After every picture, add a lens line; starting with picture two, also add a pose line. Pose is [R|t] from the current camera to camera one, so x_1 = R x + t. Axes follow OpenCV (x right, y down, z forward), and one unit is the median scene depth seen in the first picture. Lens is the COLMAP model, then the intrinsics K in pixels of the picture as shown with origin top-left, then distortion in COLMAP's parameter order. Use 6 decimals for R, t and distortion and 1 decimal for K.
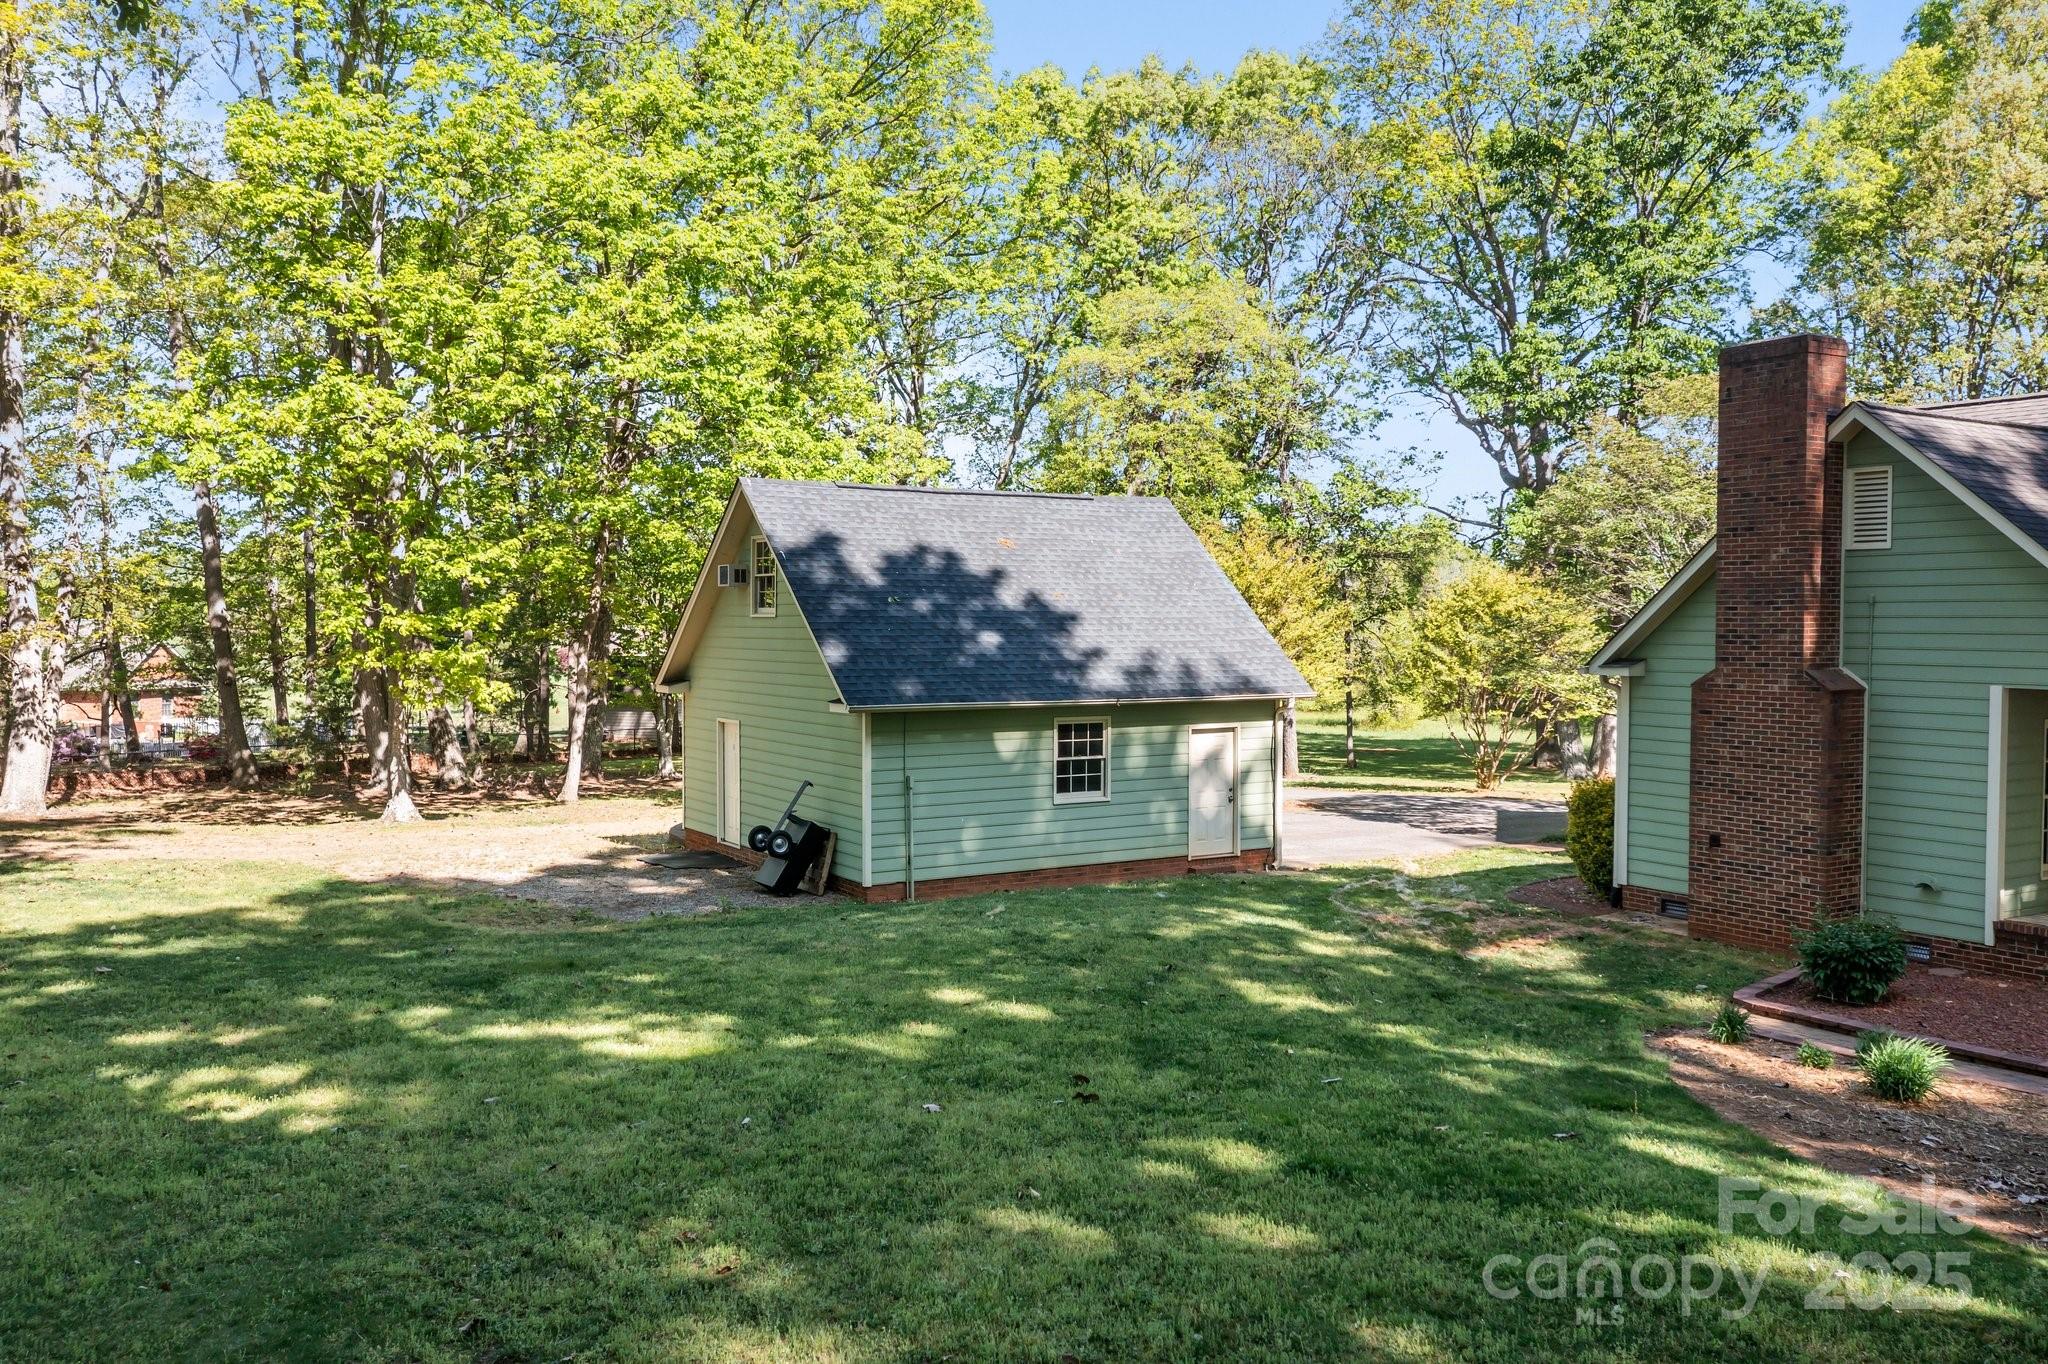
lens RADIAL K [[1605.8, 0, 1024.0], [0, 1605.8, 682.0], [0, 0, 1]] dist [-0.006555, -0.005163]
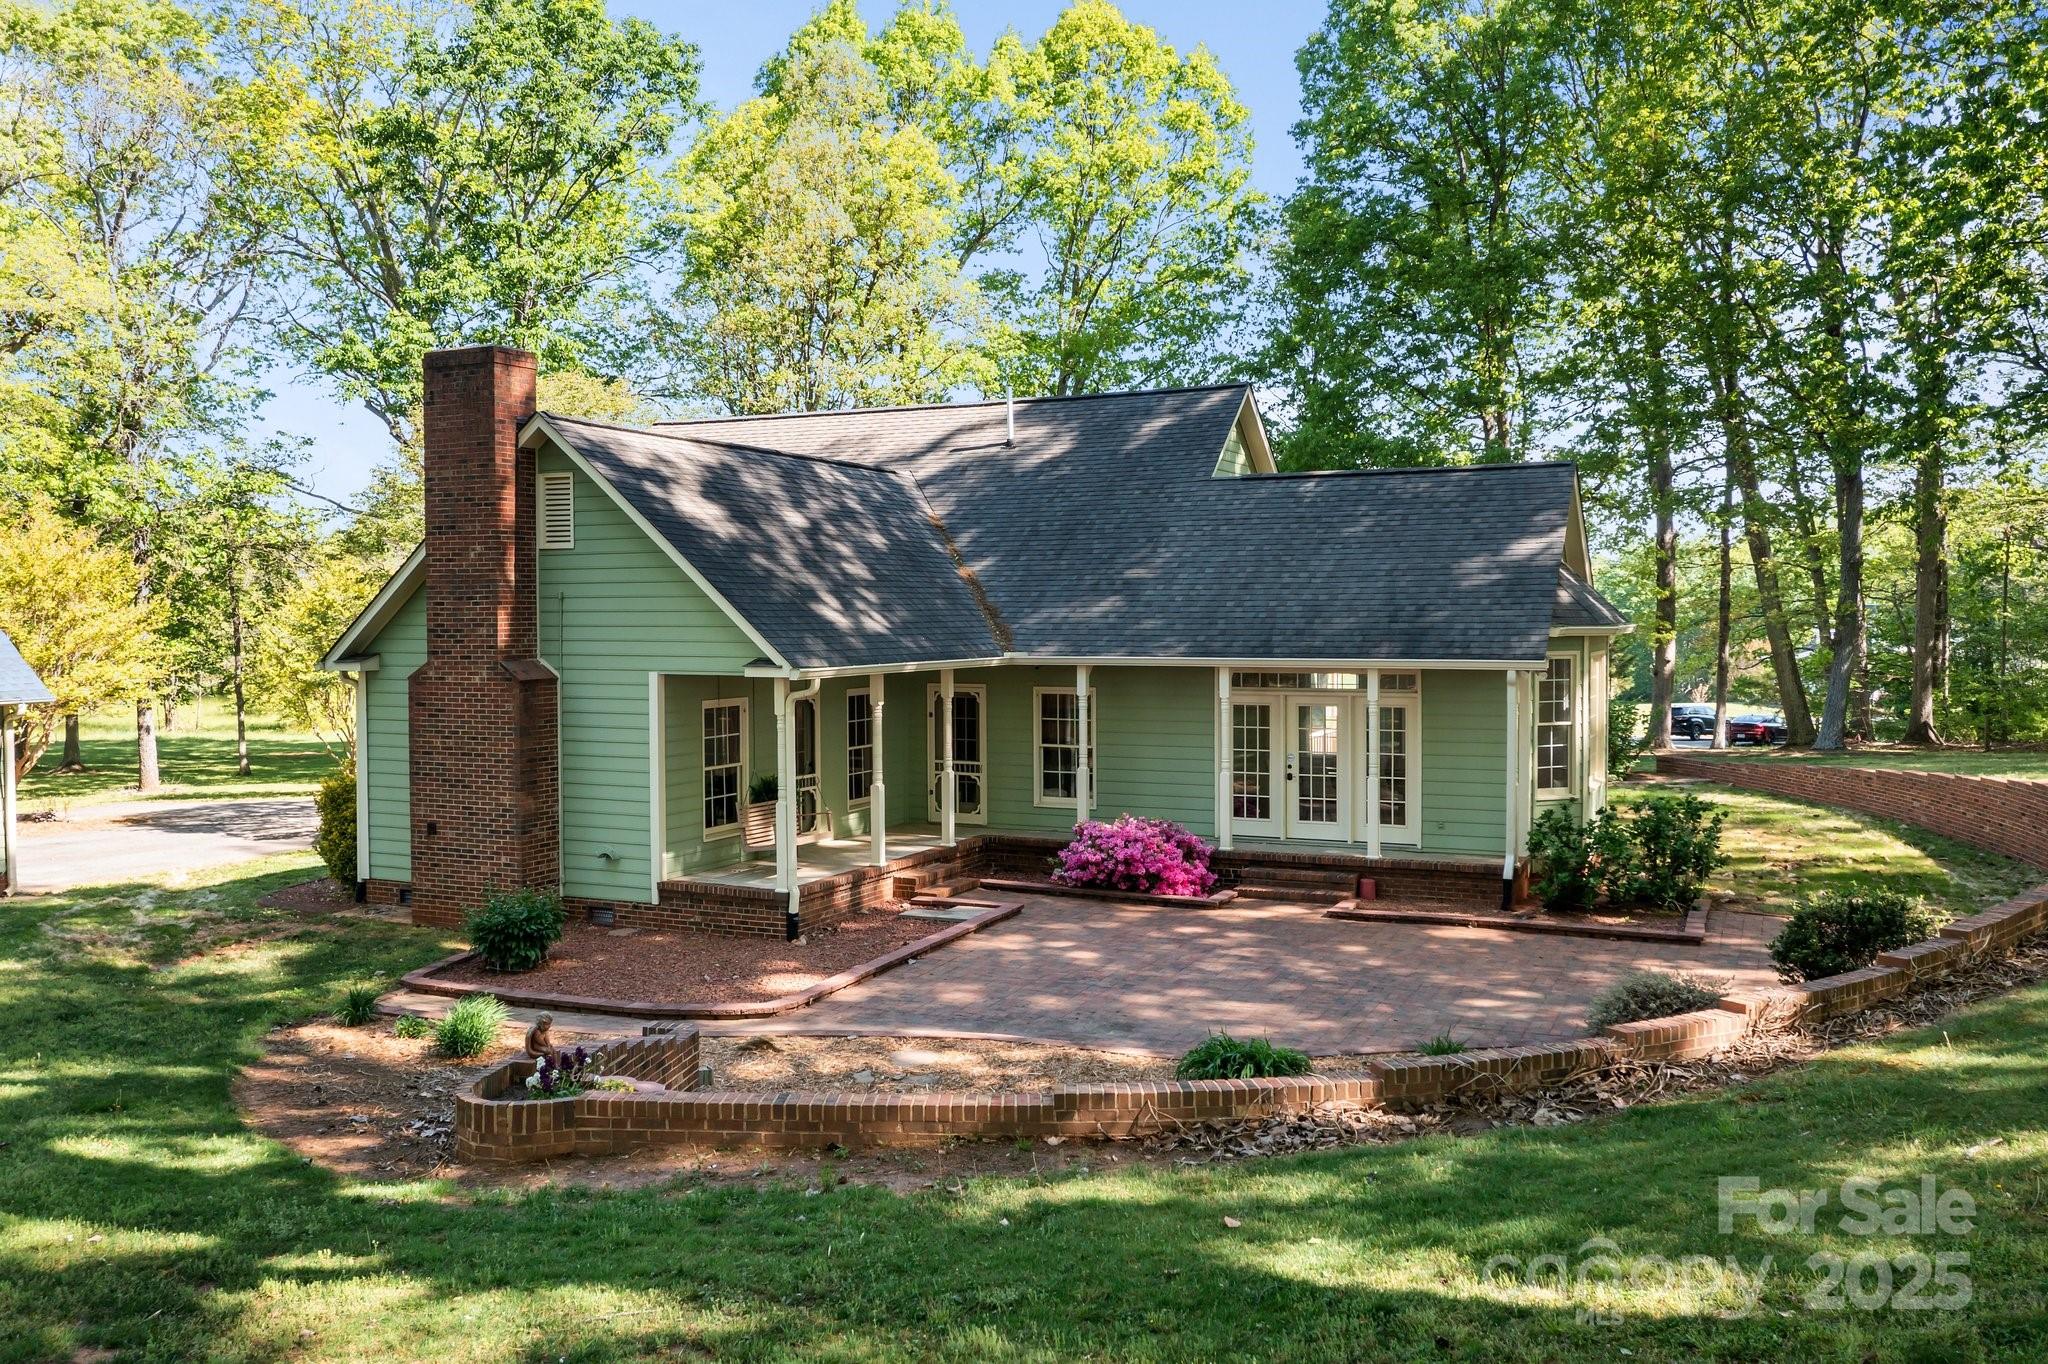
lens RADIAL K [[1648.6, 0, 1016.7], [0, 1648.6, 658.4], [0, 0, 1]] dist [0.001481, -0.005818]
pose [[0.840952, -0.019303, 0.540766, 0.158646], [0.025460, 0.999668, -0.003909, 0.002923], [-0.540511, 0.017056, 0.841164, -0.088605]]
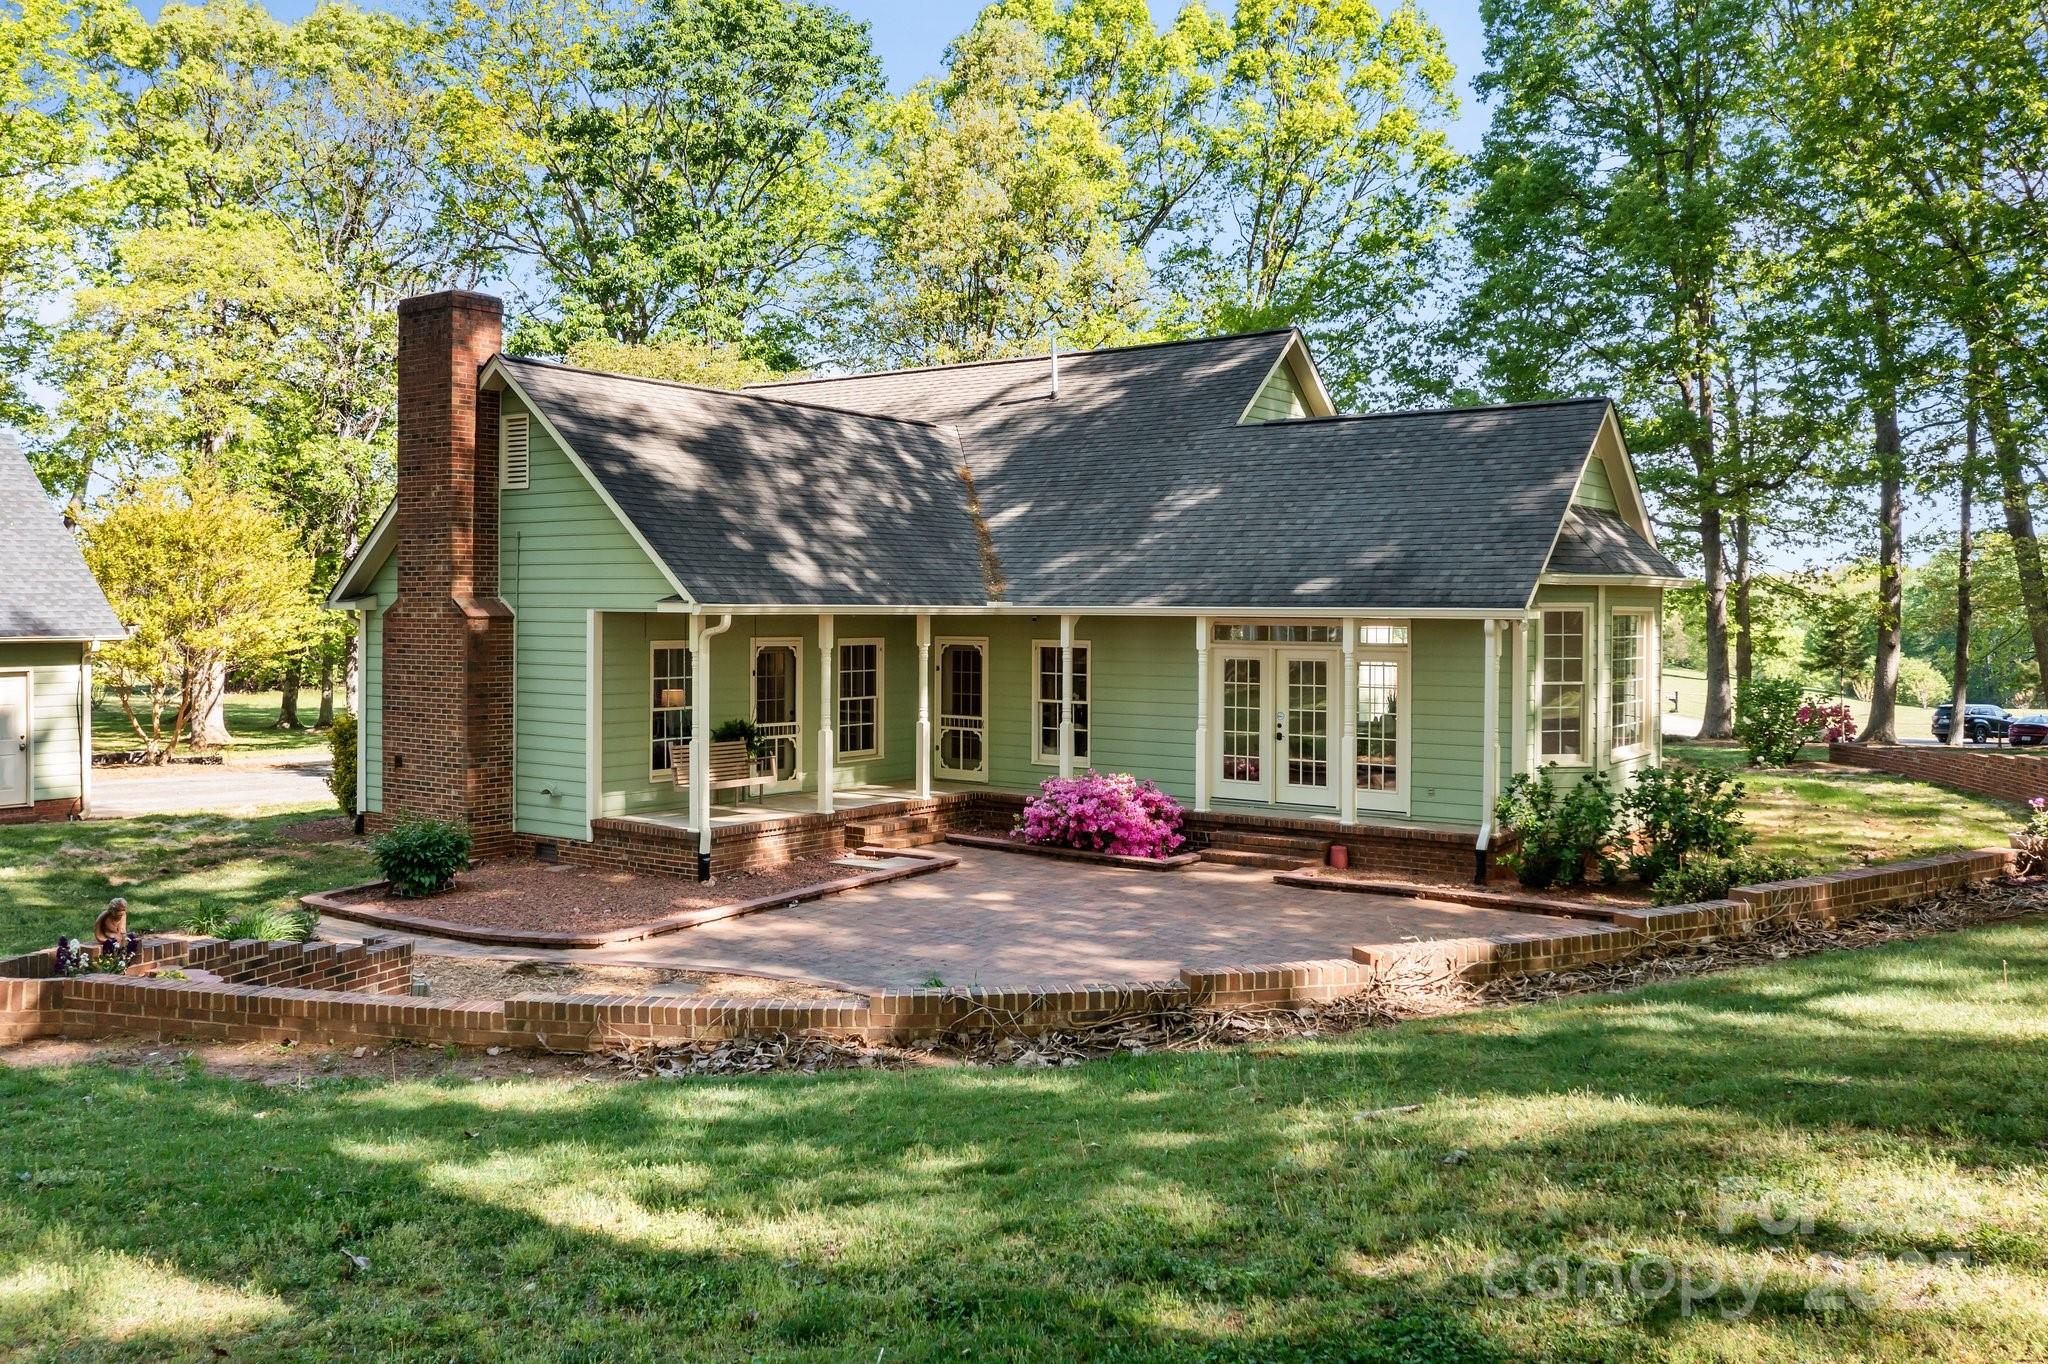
lens RADIAL K [[1632.8, 0, 1021.0], [0, 1632.8, 611.8], [0, 0, 1]] dist [0.010493, 0.000954]
pose [[0.929538, 0.004612, 0.368698, 0.374215], [0.009000, 0.999340, -0.035190, 0.037901], [-0.368617, 0.036029, 0.928883, -0.146541]]
